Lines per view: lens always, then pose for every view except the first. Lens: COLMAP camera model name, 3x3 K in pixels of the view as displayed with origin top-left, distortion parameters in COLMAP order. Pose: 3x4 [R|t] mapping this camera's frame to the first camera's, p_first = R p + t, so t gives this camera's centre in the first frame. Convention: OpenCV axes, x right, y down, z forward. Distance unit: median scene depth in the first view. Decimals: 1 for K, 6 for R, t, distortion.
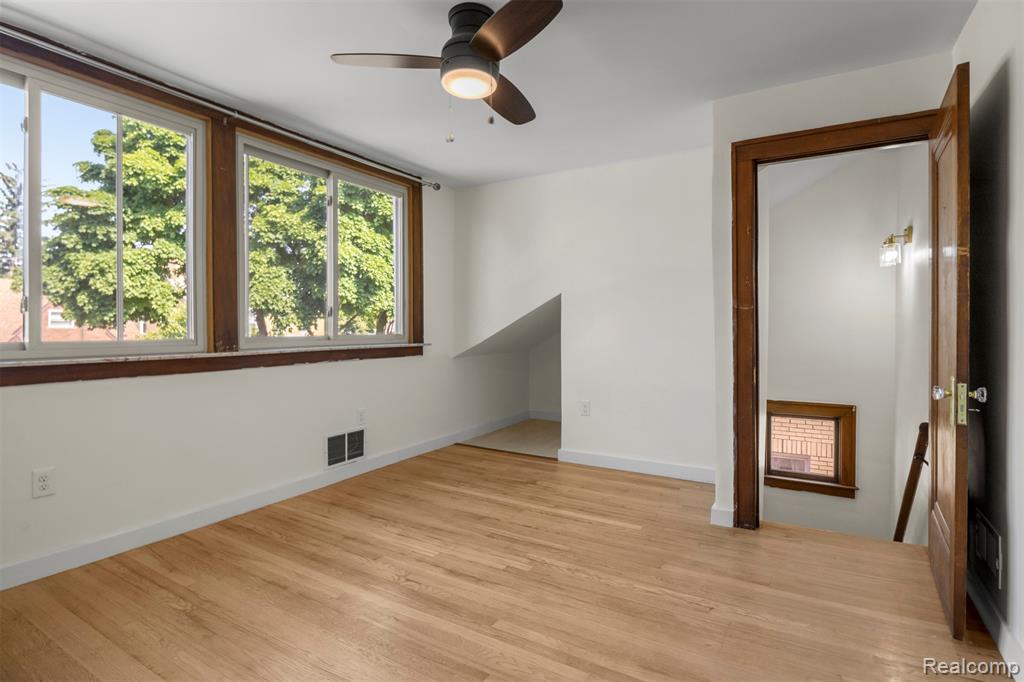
lens RADIAL K [[523.9, 0, 511.1], [0, 523.9, 334.1], [0, 0, 1]] dist [-0.005576, -0.000820]
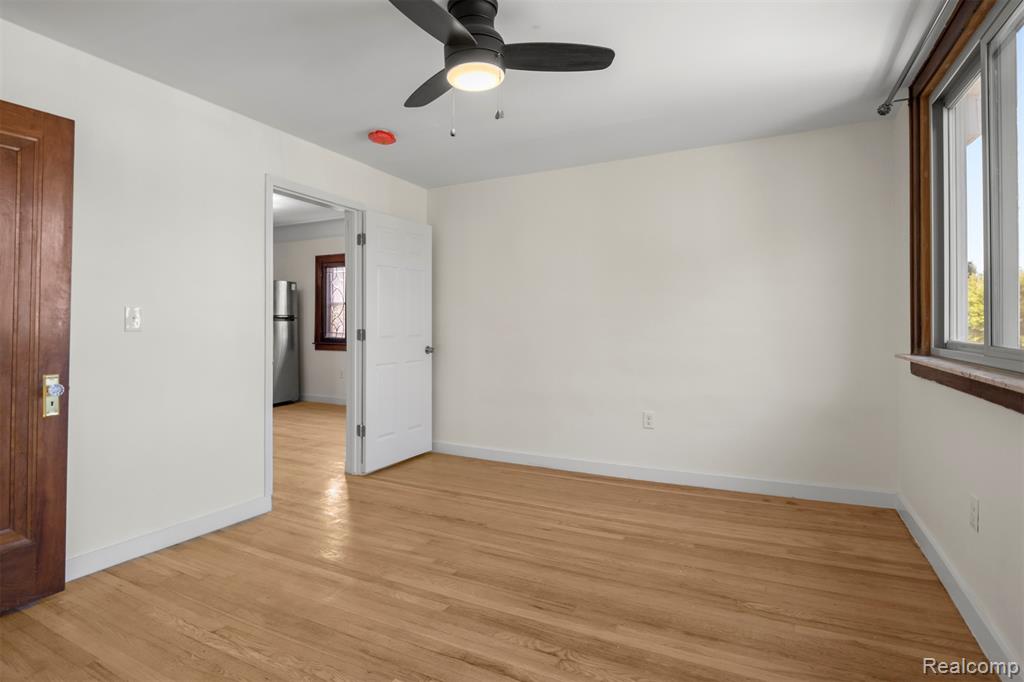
lens RADIAL K [[523.9, 0, 511.1], [0, 523.9, 334.1], [0, 0, 1]] dist [-0.005576, -0.000820]
pose [[-0.998220, 0.000546, -0.059643, -0.091725], [-0.001819, 0.999214, 0.039592, -0.045705], [0.059618, 0.039630, -0.997434, 1.886138]]
